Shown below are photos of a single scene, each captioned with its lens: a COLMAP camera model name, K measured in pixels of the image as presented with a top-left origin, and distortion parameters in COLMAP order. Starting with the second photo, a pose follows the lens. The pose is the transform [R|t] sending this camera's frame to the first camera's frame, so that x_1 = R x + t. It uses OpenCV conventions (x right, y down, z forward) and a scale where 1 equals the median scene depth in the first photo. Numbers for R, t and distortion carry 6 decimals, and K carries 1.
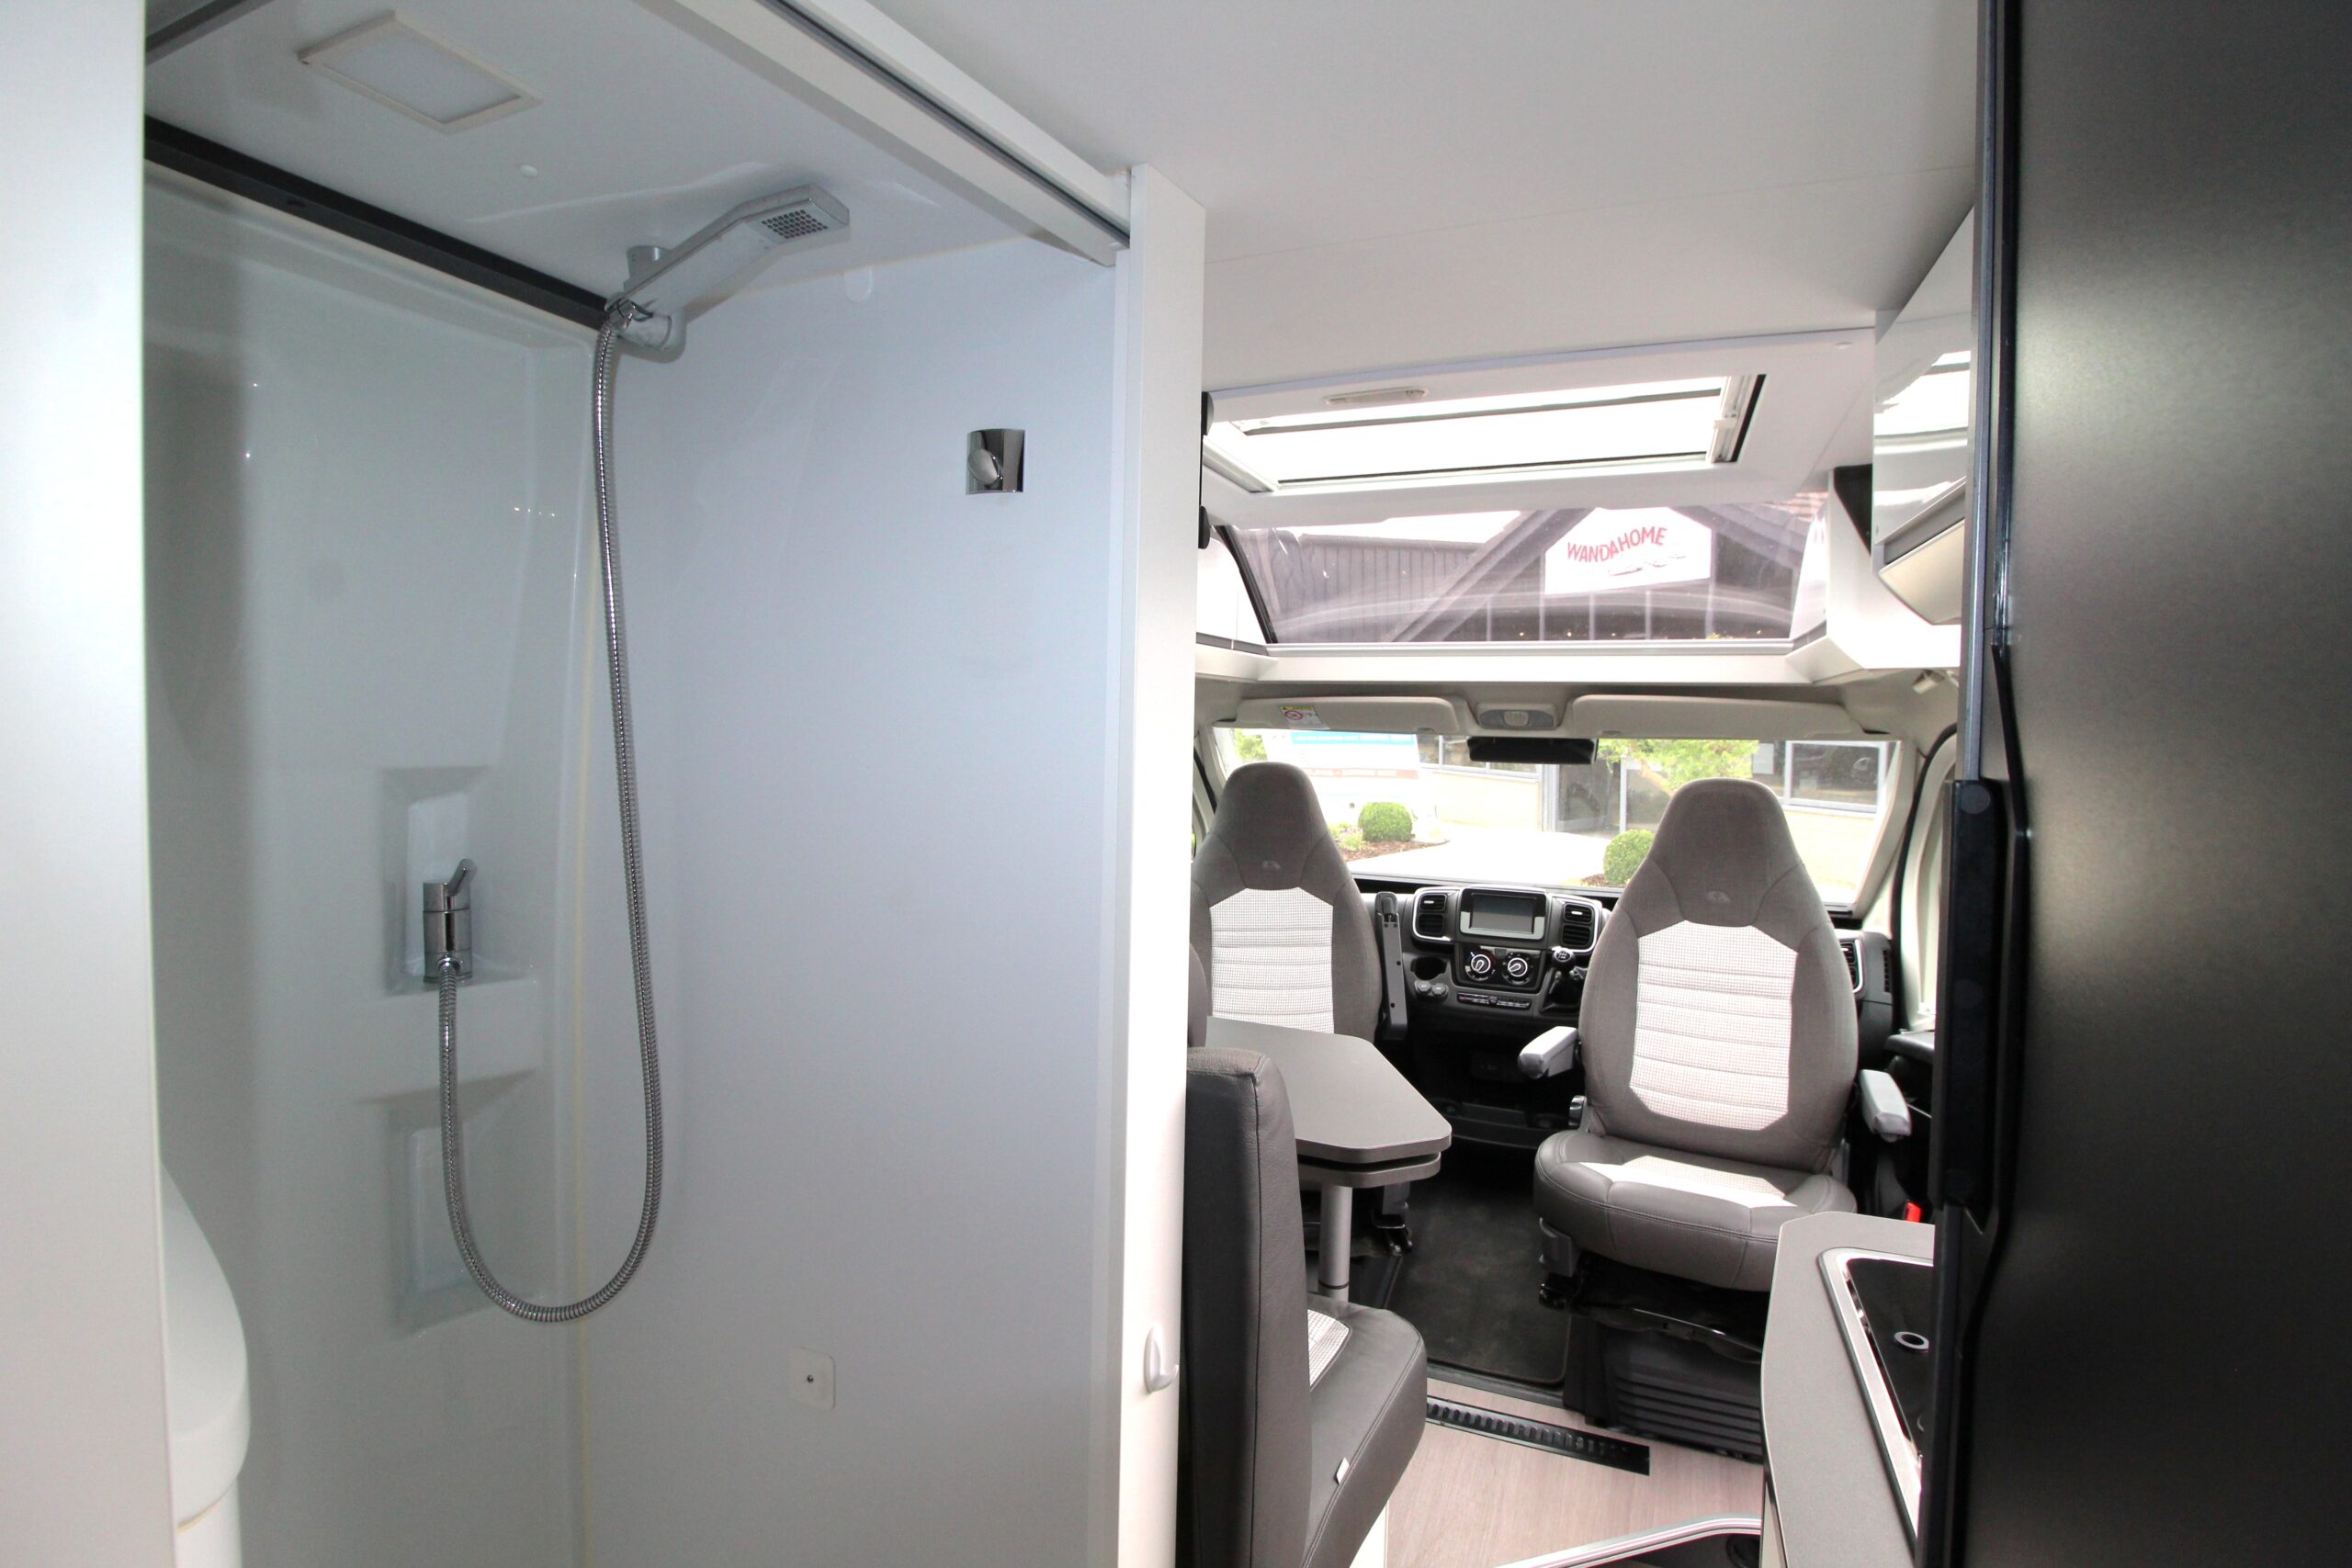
lens RADIAL K [[1114.6, 0, 1167.2], [0, 1114.6, 746.5], [0, 0, 1]] dist [-0.008378, -0.007409]
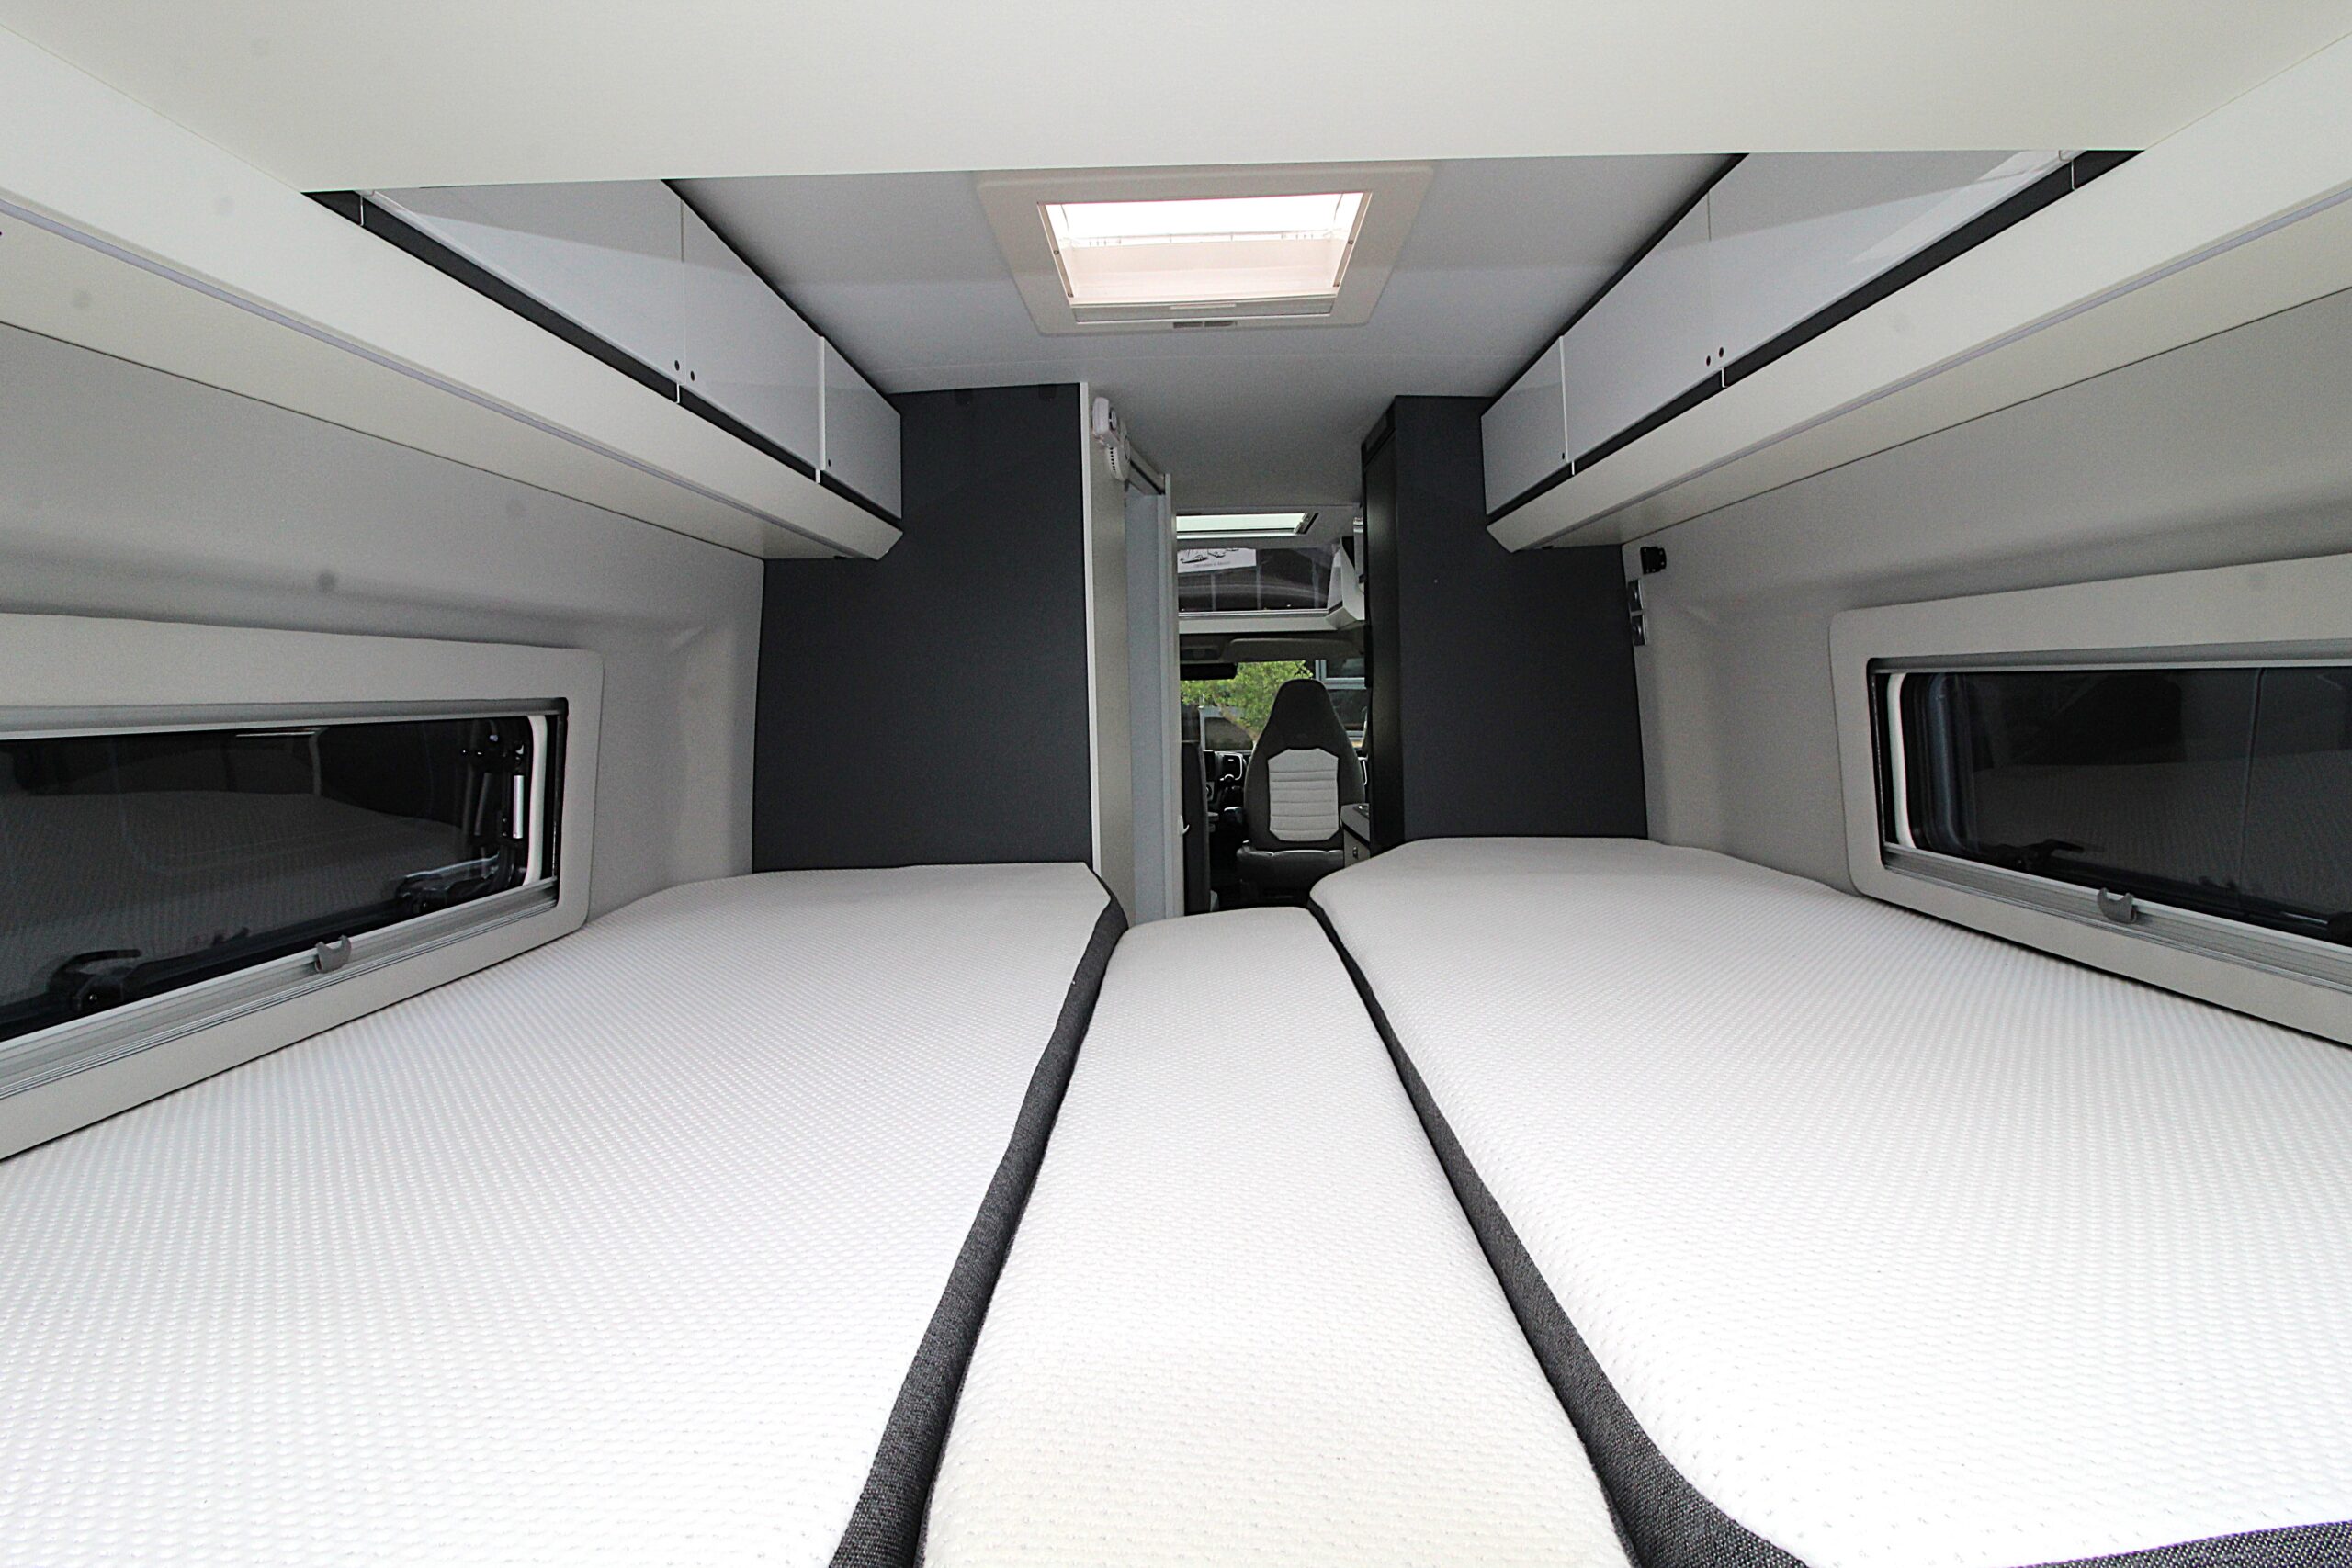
lens RADIAL K [[1114.6, 0, 1172.5], [0, 1114.6, 723.0], [0, 0, 1]] dist [-0.008378, -0.007409]
pose [[0.926027, -0.050222, 0.374100, -0.426985], [0.051236, 0.998660, 0.007241, 0.074292], [-0.373963, 0.012462, 0.927360, -0.704971]]
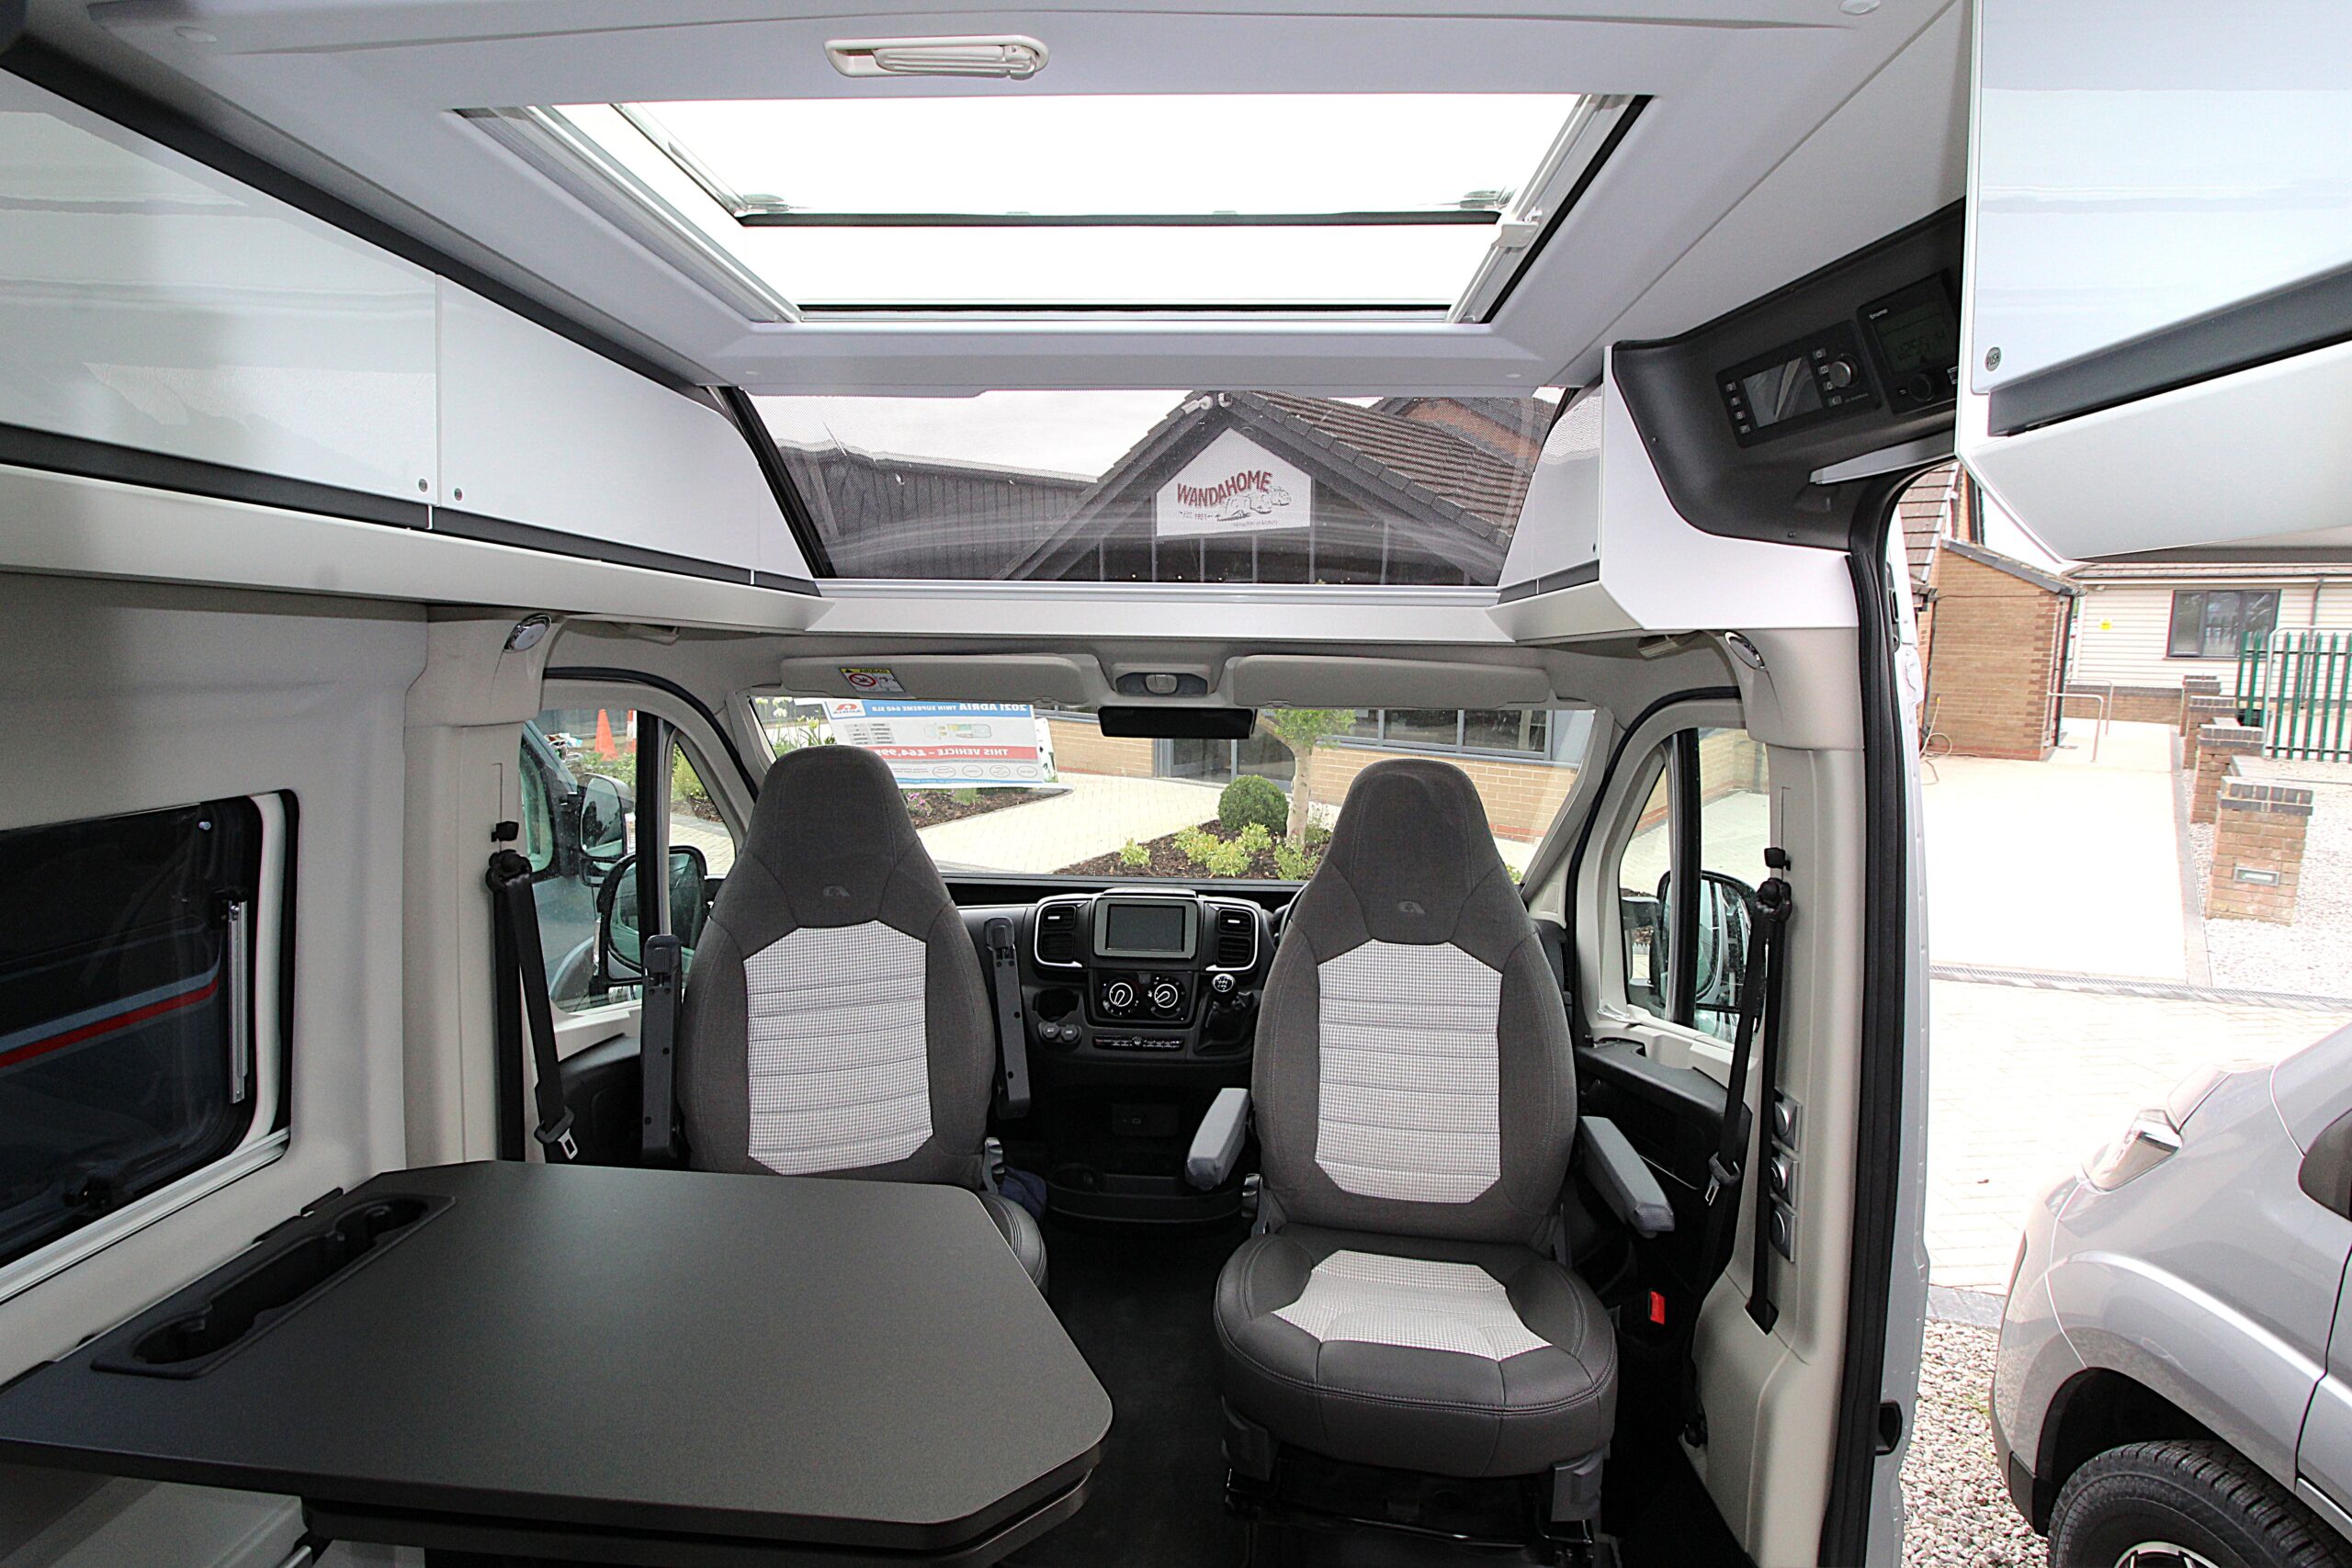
lens RADIAL K [[1114.6, 0, 1198.2], [0, 1114.6, 751.0], [0, 0, 1]] dist [-0.008378, -0.007409]
pose [[0.933818, -0.033463, 0.356181, 0.061398], [0.014156, 0.998292, 0.056675, -0.022116], [-0.357469, -0.047882, 0.932697, 0.270516]]
